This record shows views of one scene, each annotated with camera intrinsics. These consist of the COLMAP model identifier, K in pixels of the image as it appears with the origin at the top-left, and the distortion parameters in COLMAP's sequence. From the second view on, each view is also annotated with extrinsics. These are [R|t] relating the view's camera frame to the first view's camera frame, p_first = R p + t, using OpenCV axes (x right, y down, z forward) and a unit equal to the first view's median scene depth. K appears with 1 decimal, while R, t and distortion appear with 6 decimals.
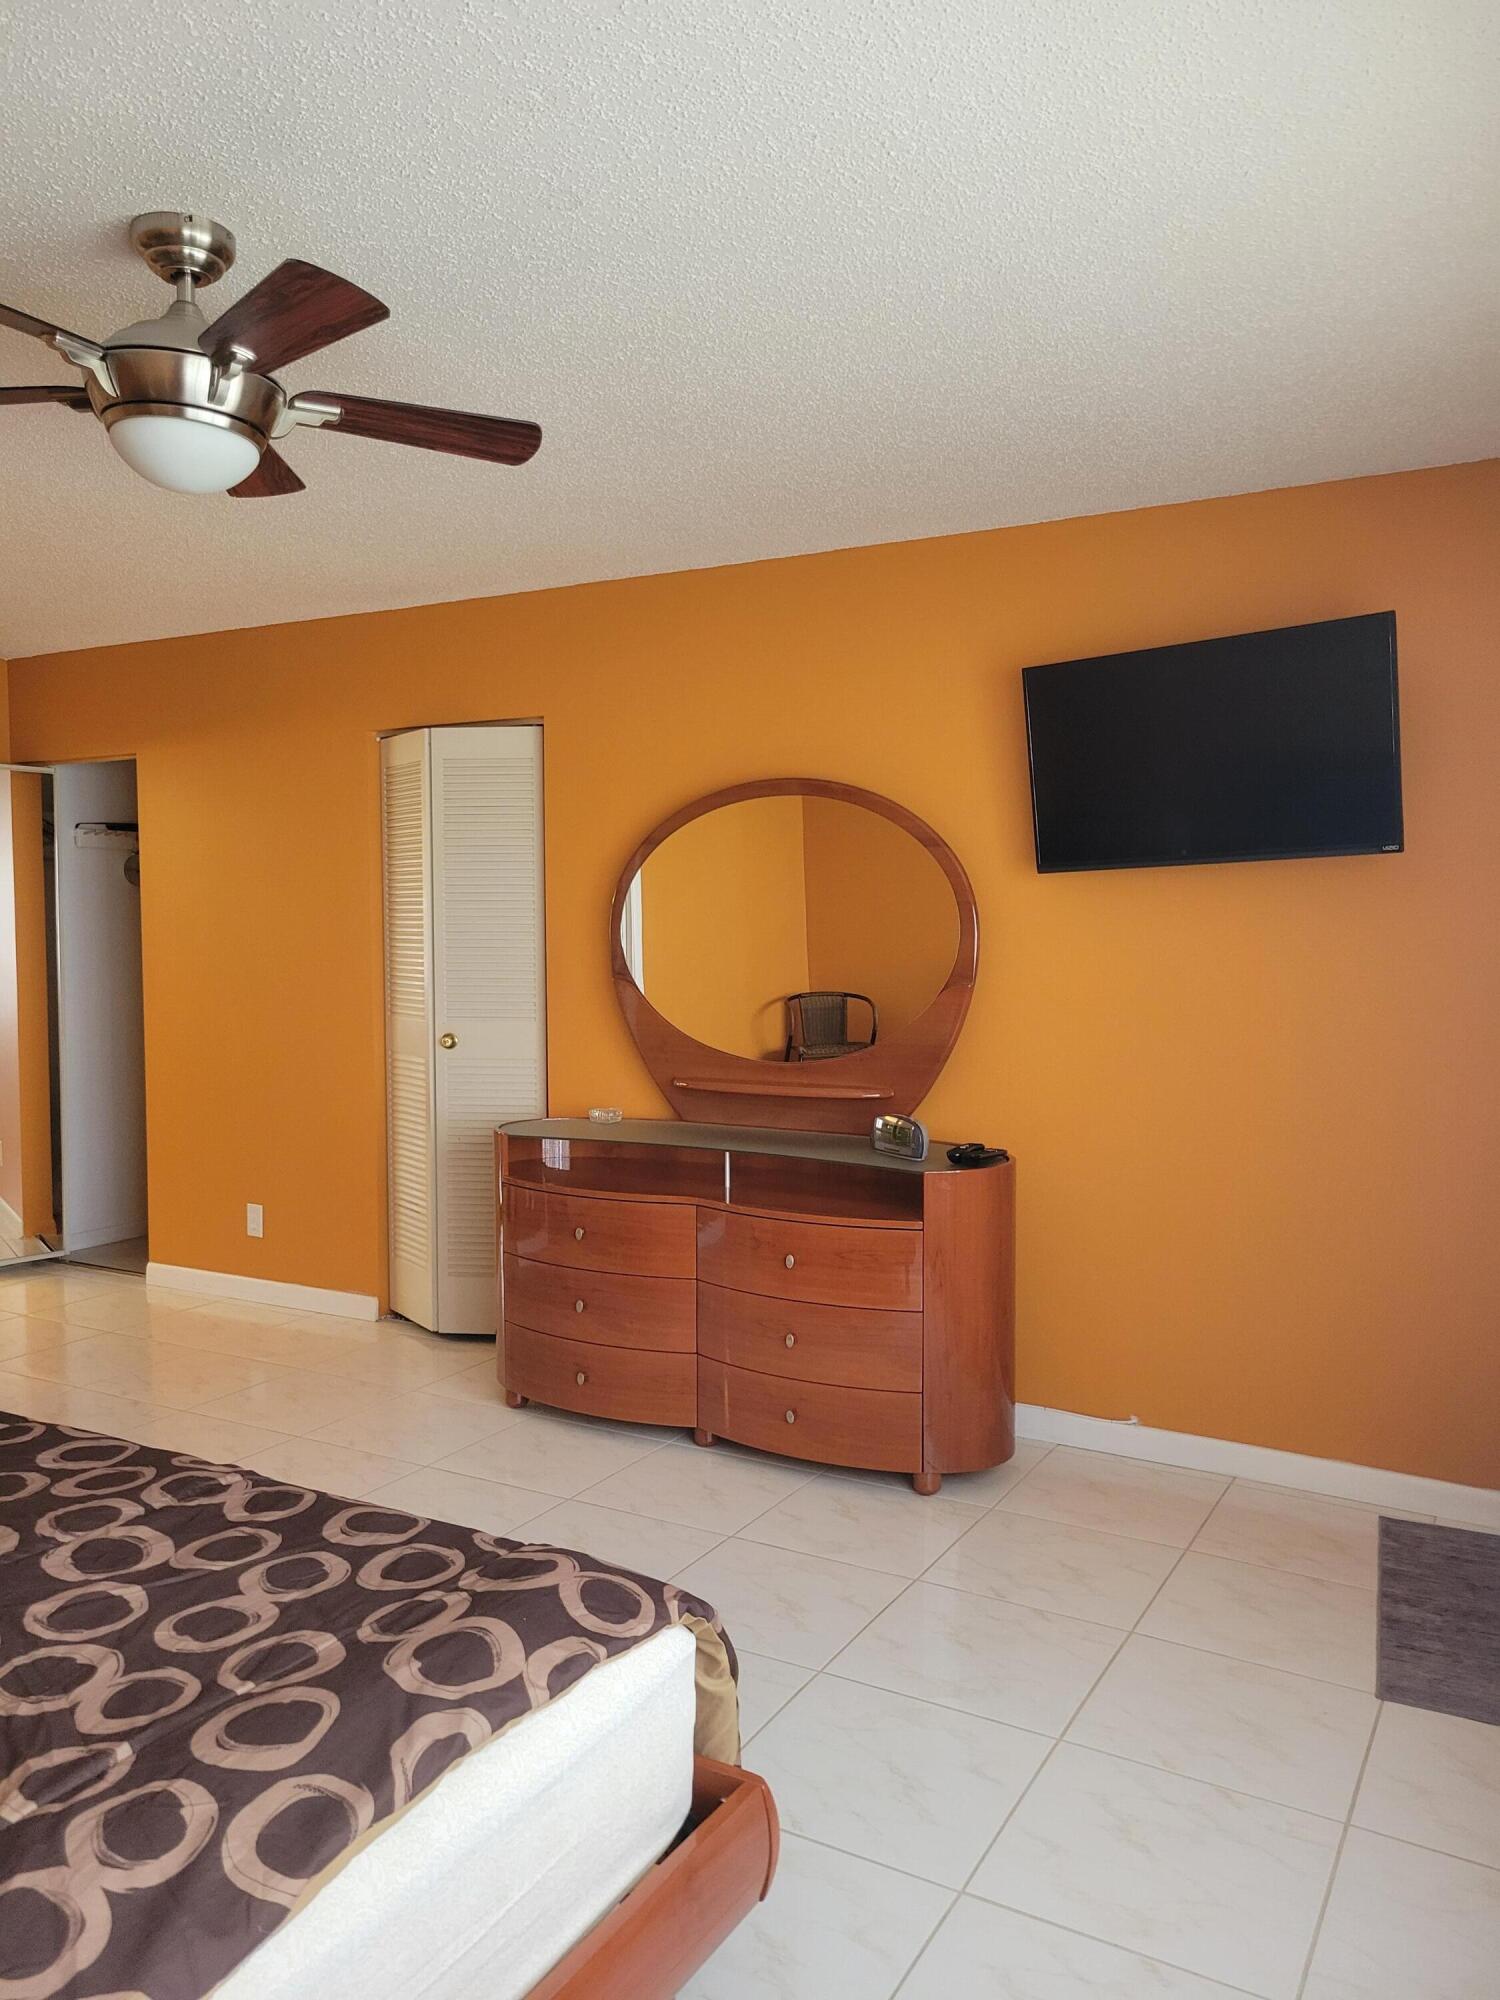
lens RADIAL K [[1497.2, 0, 742.7], [0, 1497.2, 1014.1], [0, 0, 1]] dist [0.036336, -0.001197]
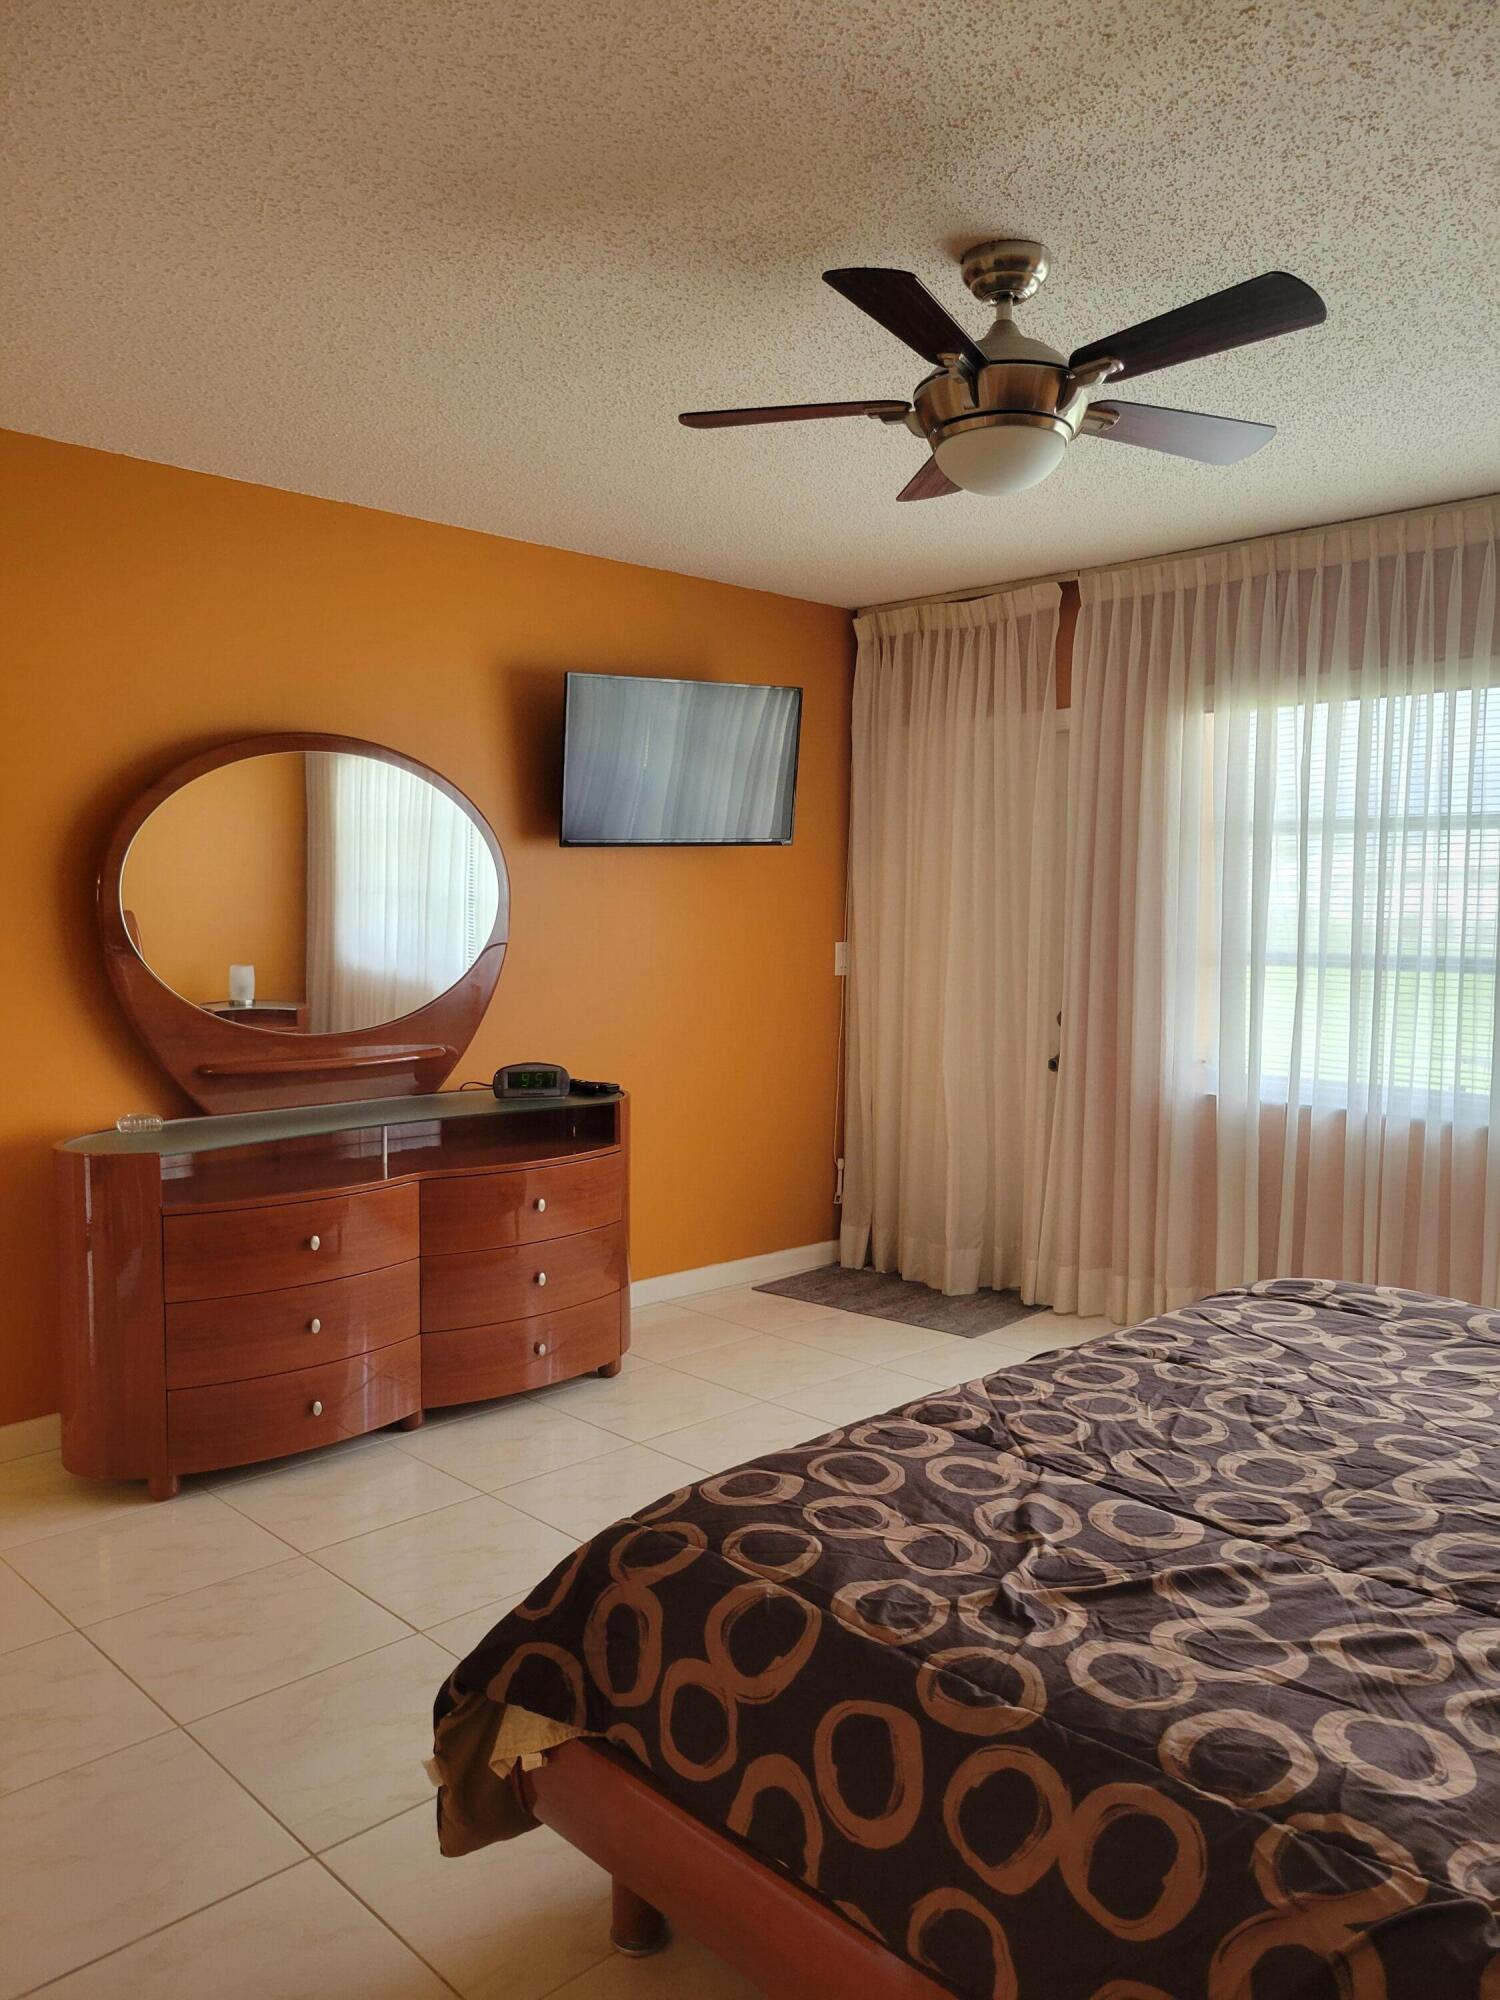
lens RADIAL K [[1497.2, 0, 742.7], [0, 1497.2, 1014.1], [0, 0, 1]] dist [0.036336, -0.001197]
pose [[0.265444, -0.071407, 0.961478, -1.307612], [0.053990, 0.996790, 0.059124, -0.034668], [-0.962613, 0.036216, 0.268447, 0.798483]]
